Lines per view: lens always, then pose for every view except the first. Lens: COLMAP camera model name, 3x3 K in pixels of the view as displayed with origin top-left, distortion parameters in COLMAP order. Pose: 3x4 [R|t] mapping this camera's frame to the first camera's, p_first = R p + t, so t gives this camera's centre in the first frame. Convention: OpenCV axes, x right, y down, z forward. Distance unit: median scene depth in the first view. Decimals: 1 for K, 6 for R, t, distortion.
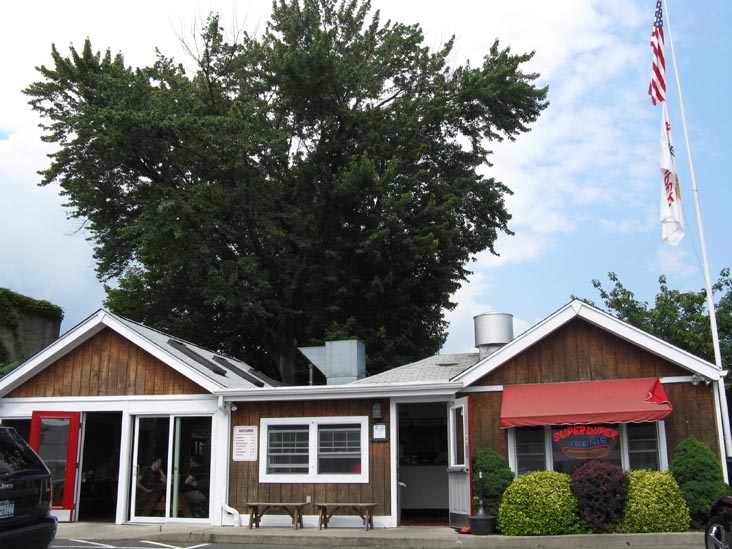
lens RADIAL K [[769.3, 0, 366.0], [0, 769.3, 274.5], [0, 0, 1]] dist [-0.209101, 0.195865]
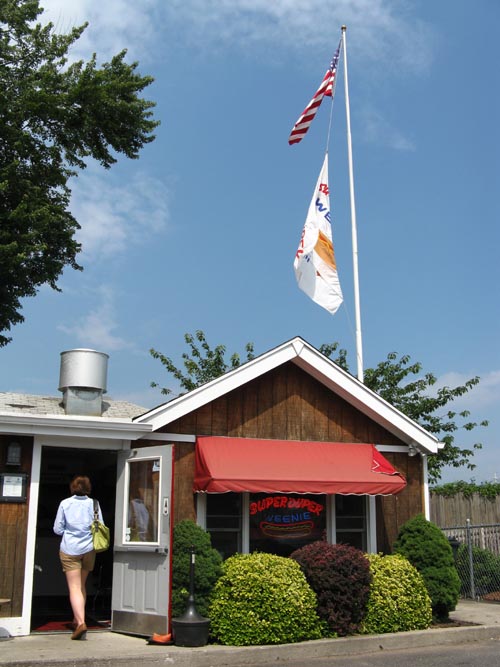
lens RADIAL K [[701.0, 0, 250.3], [0, 701.0, 342.3], [0, 0, 1]] dist [-0.209101, 0.195865]
pose [[0.788548, 0.170950, 0.590735, -0.200536], [-0.159483, 0.984569, -0.072033, 0.100612], [-0.593933, -0.037411, 0.803644, 0.442466]]
